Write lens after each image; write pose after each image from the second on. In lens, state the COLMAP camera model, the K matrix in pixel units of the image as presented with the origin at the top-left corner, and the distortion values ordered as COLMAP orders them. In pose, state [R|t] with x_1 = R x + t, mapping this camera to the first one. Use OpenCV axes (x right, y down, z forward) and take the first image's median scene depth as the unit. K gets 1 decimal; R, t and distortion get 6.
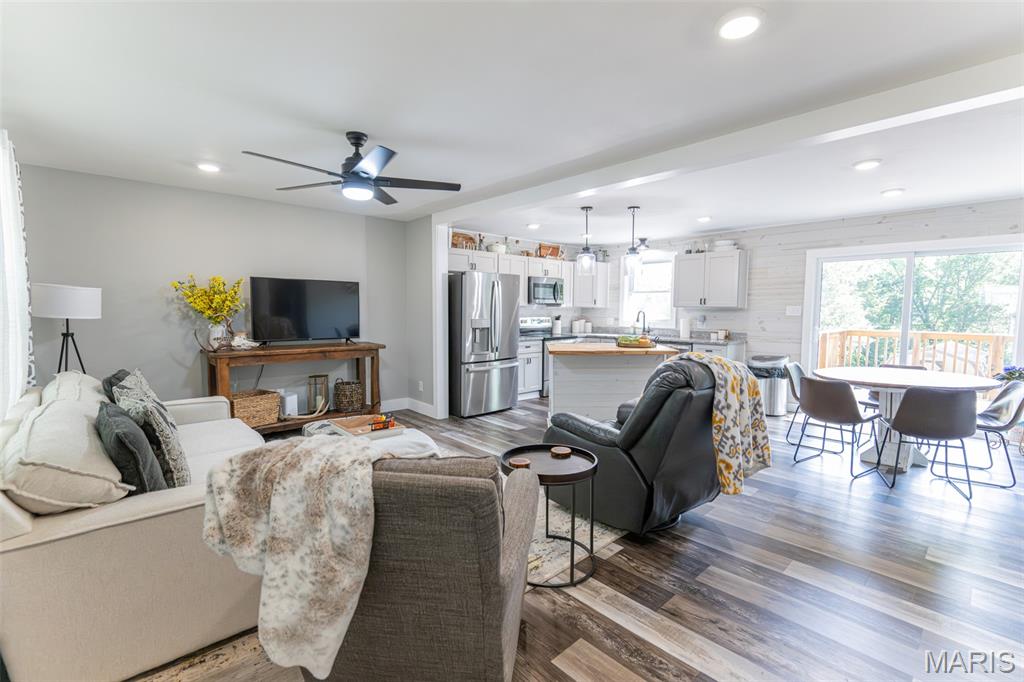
lens RADIAL K [[451.1, 0, 516.0], [0, 451.1, 343.3], [0, 0, 1]] dist [0.001465, -0.000934]
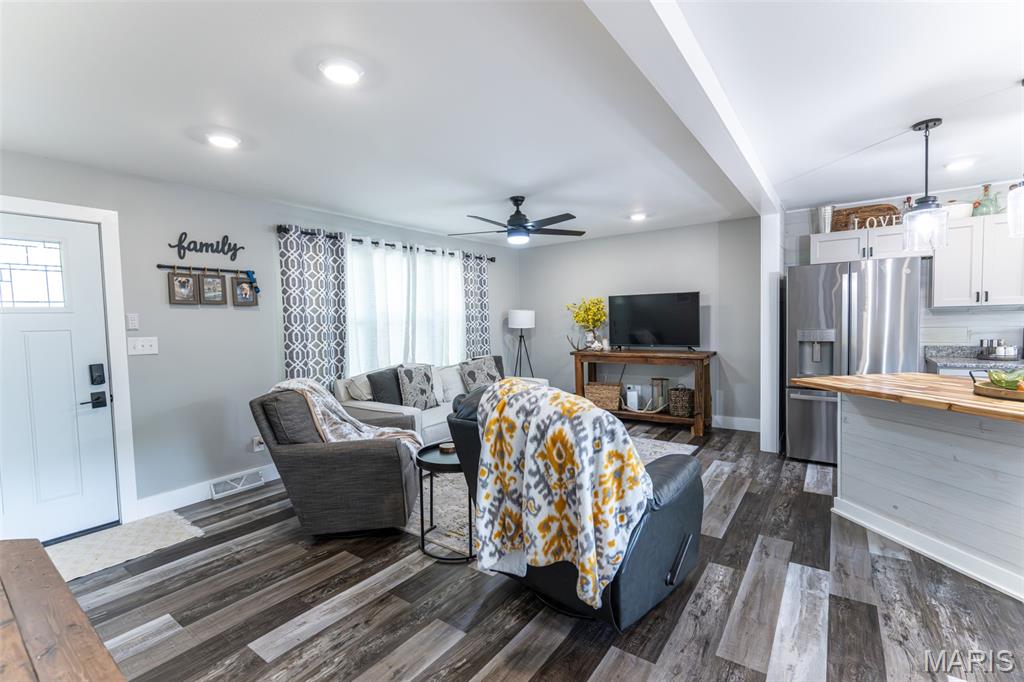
lens RADIAL K [[451.1, 0, 516.0], [0, 451.1, 343.3], [0, 0, 1]] dist [0.001465, -0.000934]
pose [[0.196757, 0.040227, -0.979627, 0.528650], [-0.048843, 0.998320, 0.031184, -0.029911], [0.979235, 0.041712, 0.198391, 0.384657]]
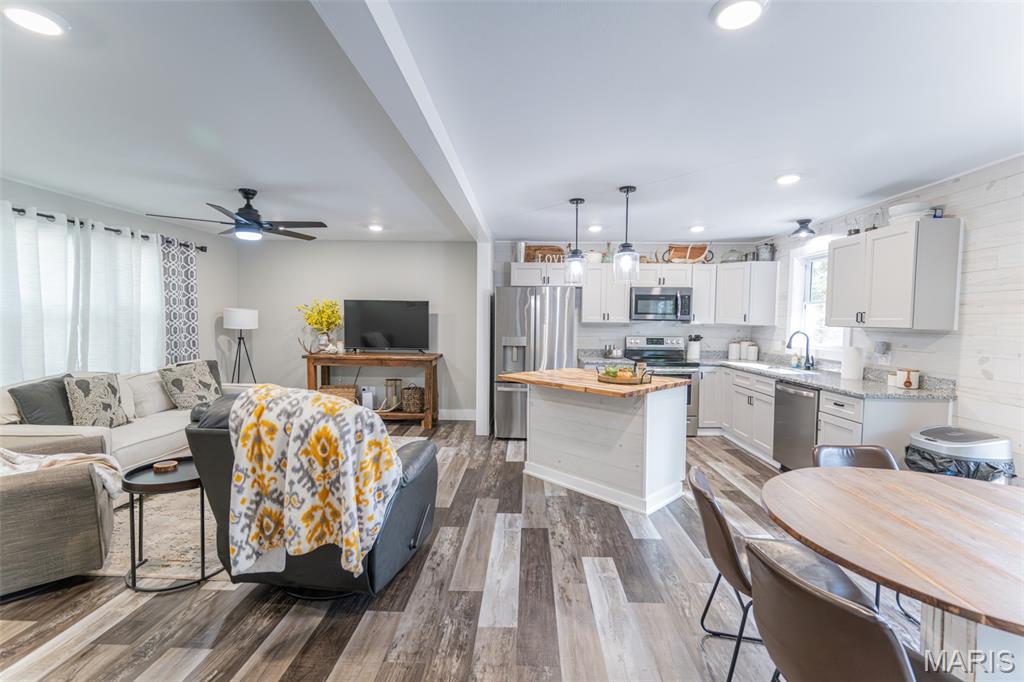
lens RADIAL K [[451.1, 0, 516.0], [0, 451.1, 343.3], [0, 0, 1]] dist [0.001465, -0.000934]
pose [[0.708563, 0.040190, -0.704503, 0.578961], [-0.062292, 0.998042, -0.005716, -0.034018], [0.702893, 0.047935, 0.709678, 0.333927]]
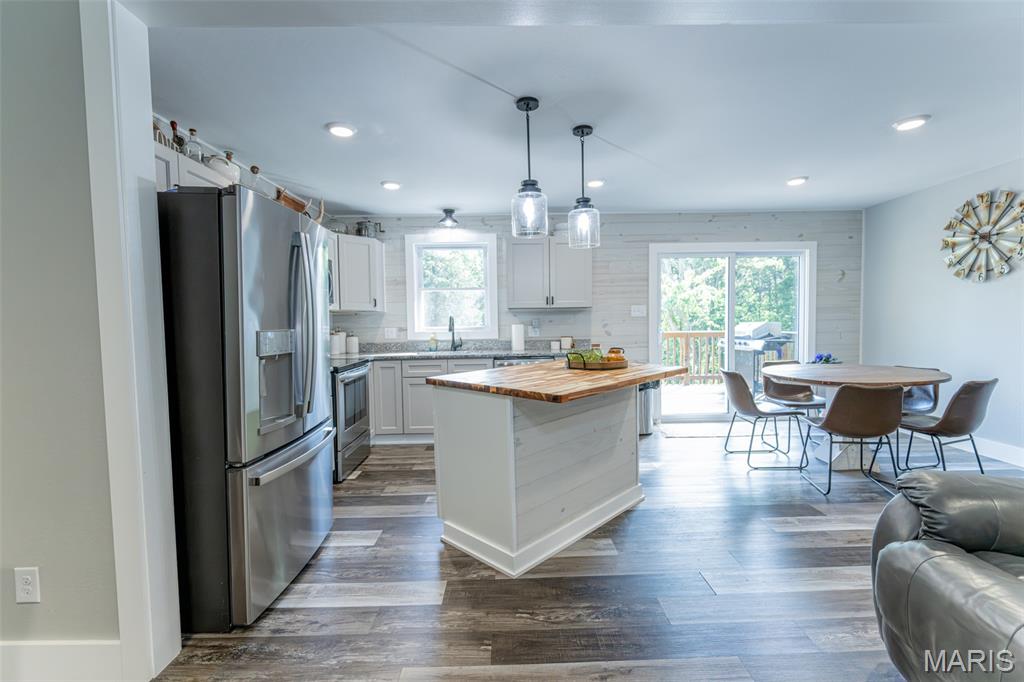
lens RADIAL K [[451.1, 0, 516.0], [0, 451.1, 343.3], [0, 0, 1]] dist [0.001465, -0.000934]
pose [[0.672703, -0.049734, 0.738240, -0.212136], [0.076992, 0.997027, -0.002989, -0.026059], [-0.735896, 0.058849, 0.674532, 0.609119]]
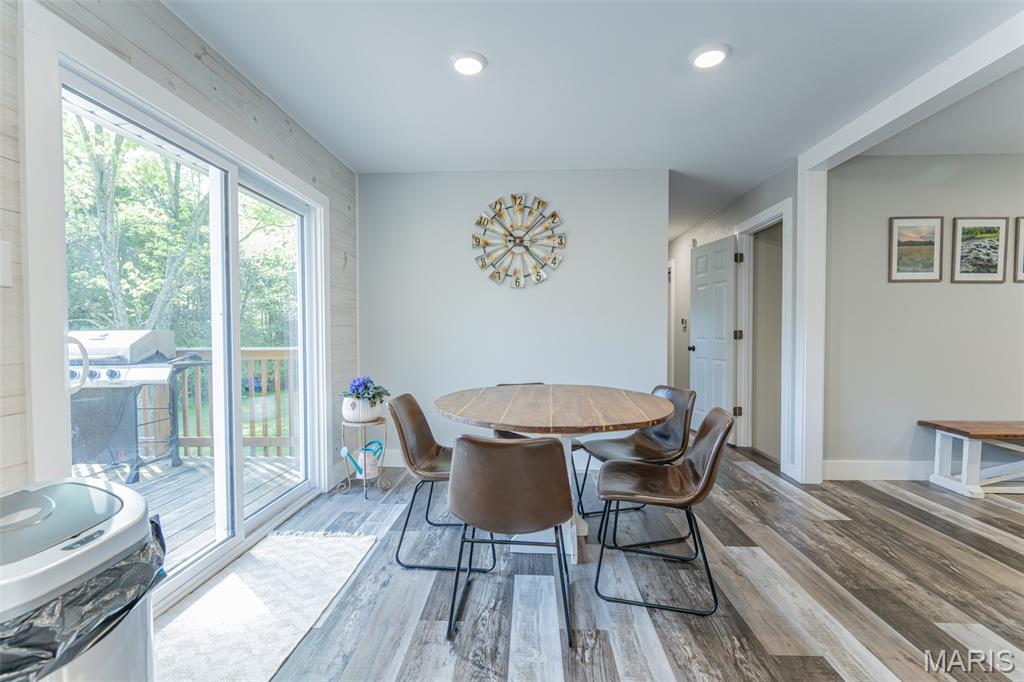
lens RADIAL K [[451.1, 0, 516.0], [0, 451.1, 343.3], [0, 0, 1]] dist [0.001465, -0.000934]
pose [[-0.709441, -0.020007, 0.704480, 0.316855], [0.054584, 0.995035, 0.083227, -0.041019], [-0.702648, 0.097498, -0.704827, 1.017788]]
